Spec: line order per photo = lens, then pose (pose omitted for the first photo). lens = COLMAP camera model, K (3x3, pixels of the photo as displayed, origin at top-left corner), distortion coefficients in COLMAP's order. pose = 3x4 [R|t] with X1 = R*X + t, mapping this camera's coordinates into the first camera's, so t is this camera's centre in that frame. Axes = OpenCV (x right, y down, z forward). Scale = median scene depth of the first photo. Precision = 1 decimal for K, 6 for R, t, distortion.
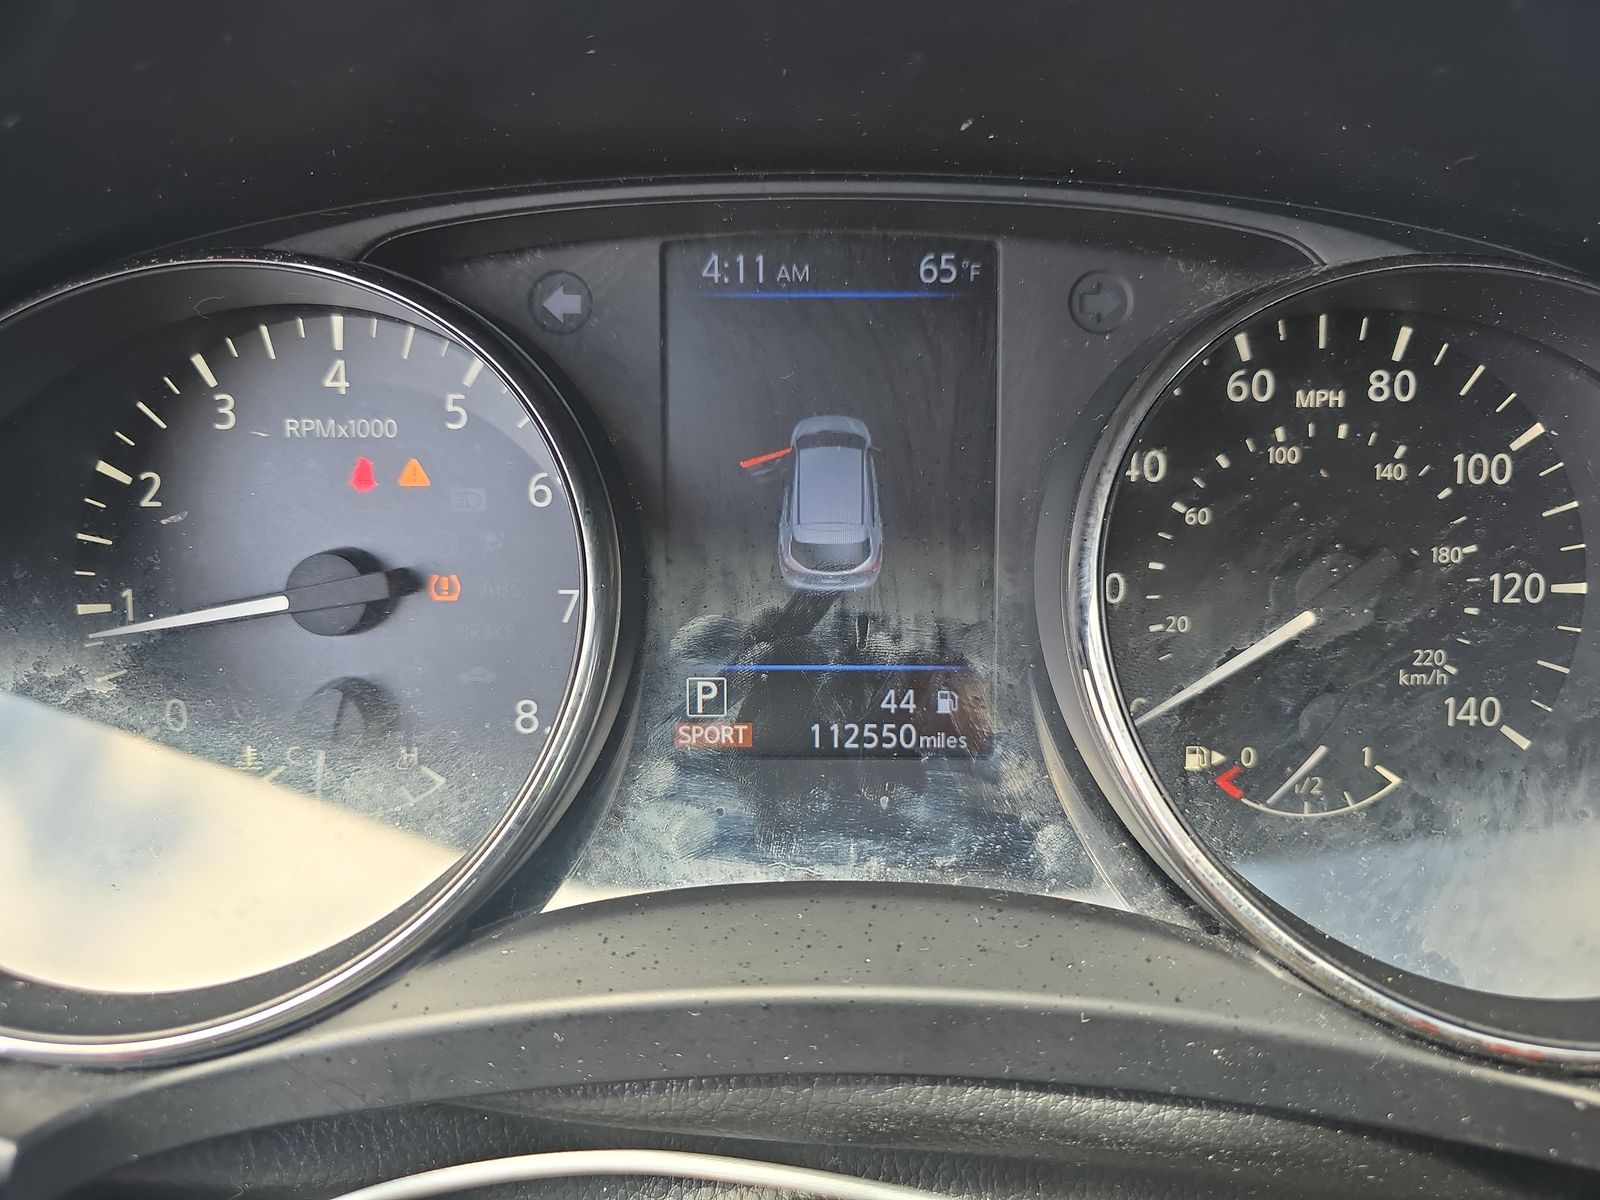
lens RADIAL K [[1069.3, 0, 811.9], [0, 1069.3, 609.2], [0, 0, 1]] dist [0.058419, -0.069665]
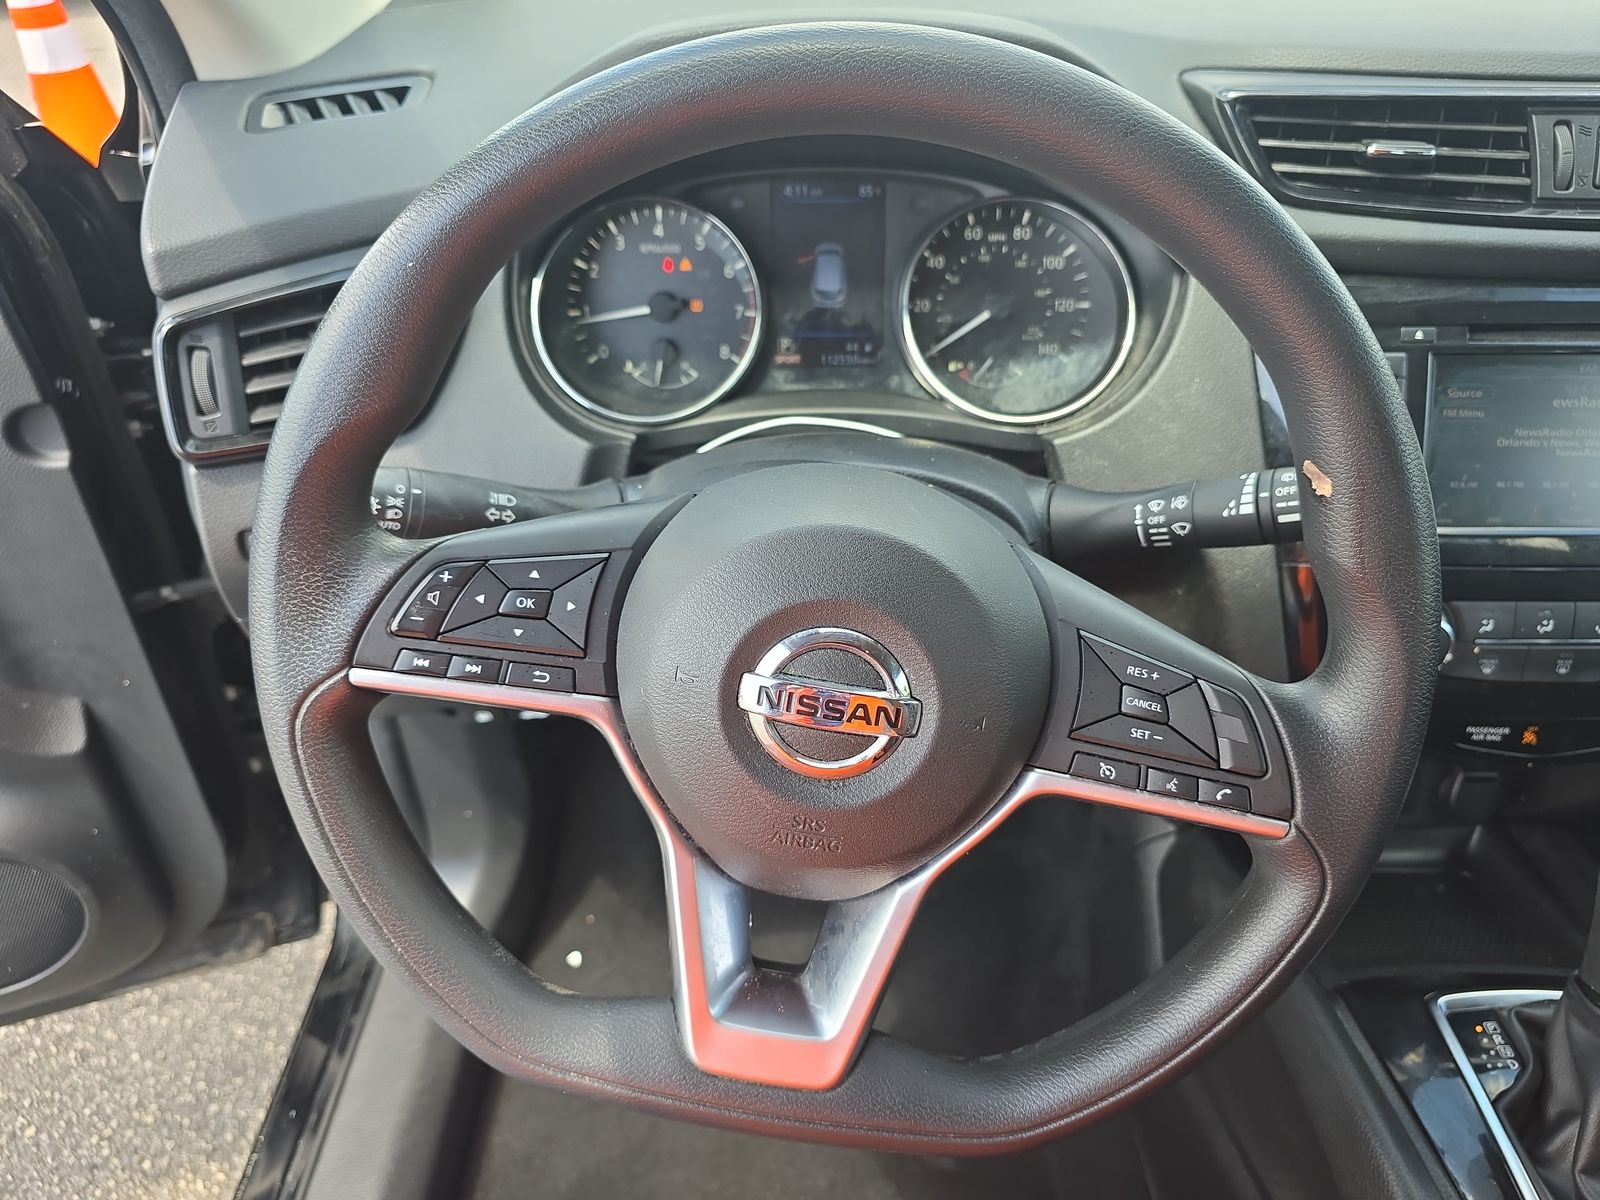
lens RADIAL K [[1125.3, 0, 800.0], [0, 1125.3, 600.0], [0, 0, 1]] dist [0.063893, -0.078558]
pose [[0.999958, -0.002760, 0.008770, -0.090473], [0.001081, 0.982569, 0.185894, 0.196672], [-0.009131, -0.185877, 0.982531, -2.182570]]
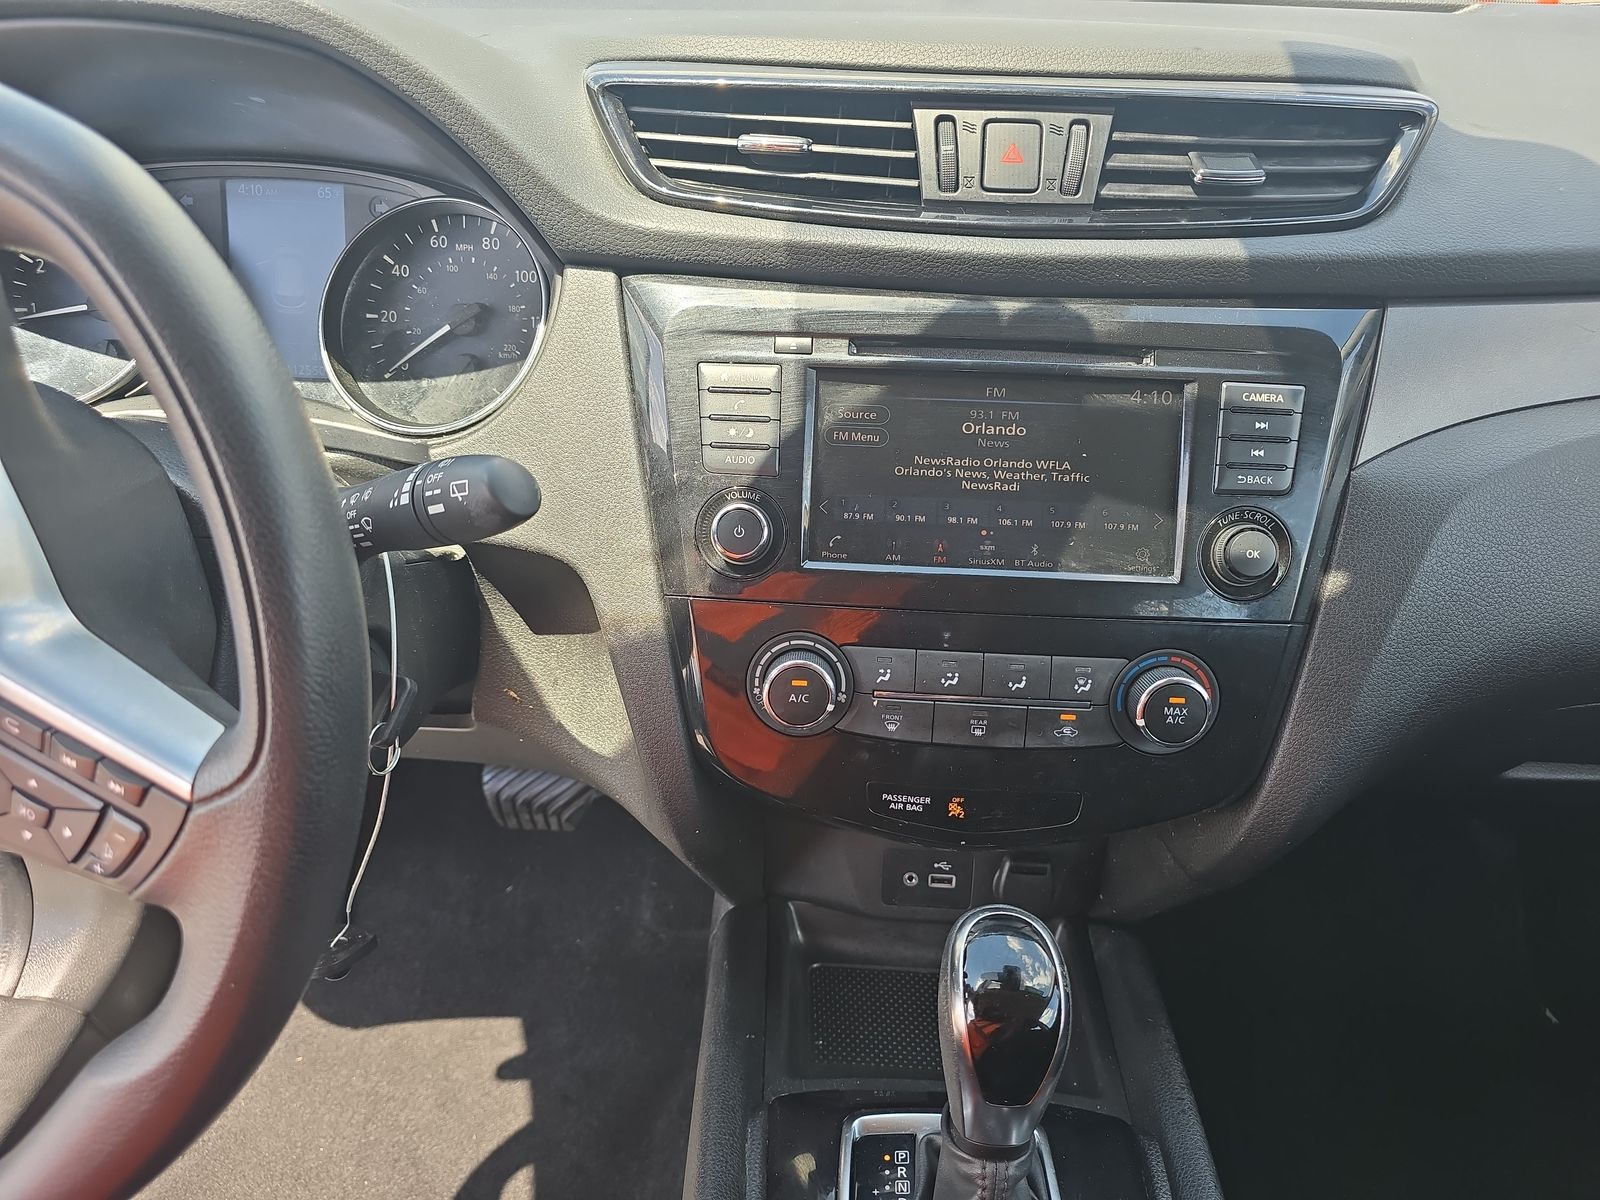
lens RADIAL K [[1125.3, 0, 800.0], [0, 1125.3, 600.0], [0, 0, 1]] dist [0.063893, -0.078558]
pose [[0.998871, 0.041091, -0.023840, 1.415850], [-0.038705, 0.994901, 0.093138, 0.387642], [0.027546, -0.092110, 0.995368, -1.895305]]
